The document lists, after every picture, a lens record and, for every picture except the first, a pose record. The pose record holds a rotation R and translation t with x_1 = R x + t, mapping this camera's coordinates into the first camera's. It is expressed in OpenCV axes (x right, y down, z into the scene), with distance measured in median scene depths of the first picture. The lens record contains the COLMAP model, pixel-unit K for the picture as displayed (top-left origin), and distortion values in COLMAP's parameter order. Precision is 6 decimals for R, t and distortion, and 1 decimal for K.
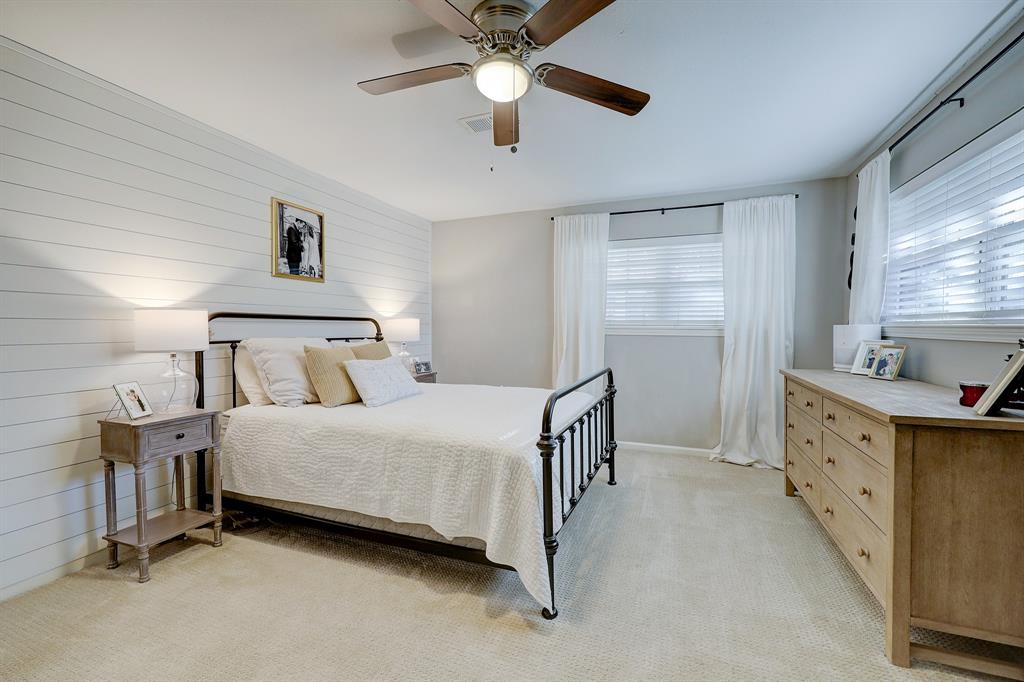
lens RADIAL K [[425.0, 0, 515.3], [0, 425.0, 333.5], [0, 0, 1]] dist [-0.002110, 0.000567]
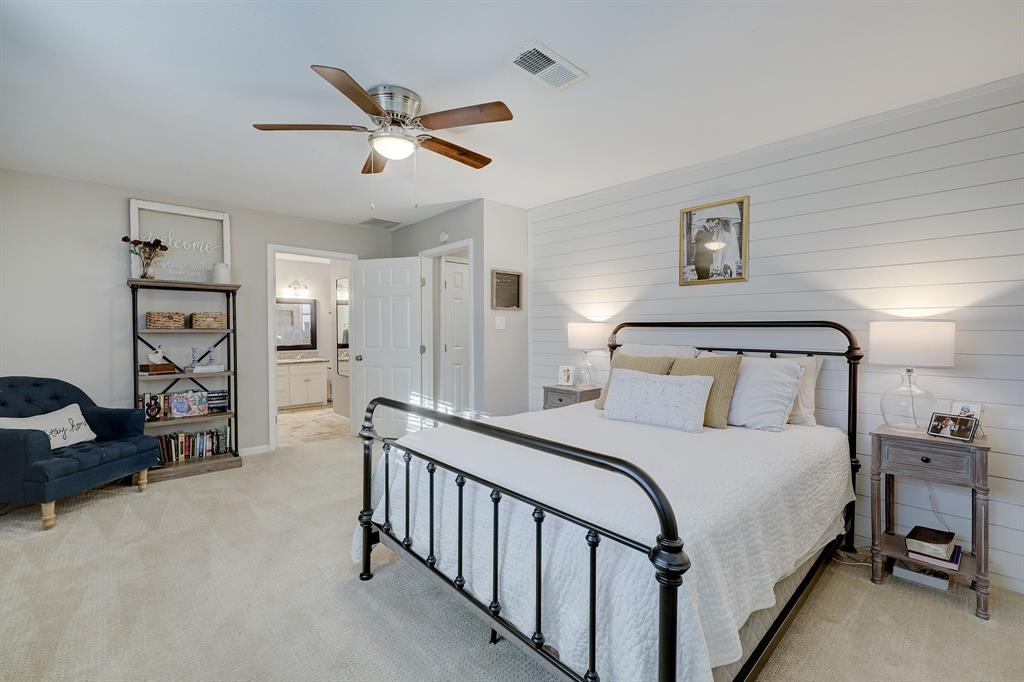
lens RADIAL K [[425.0, 0, 513.0], [0, 425.0, 340.7], [0, 0, 1]] dist [-0.002110, 0.000567]
pose [[-0.438083, 0.009330, -0.898886, 0.501812], [-0.026922, 0.999361, 0.023494, -0.012507], [0.898531, 0.034492, -0.437552, 1.002094]]
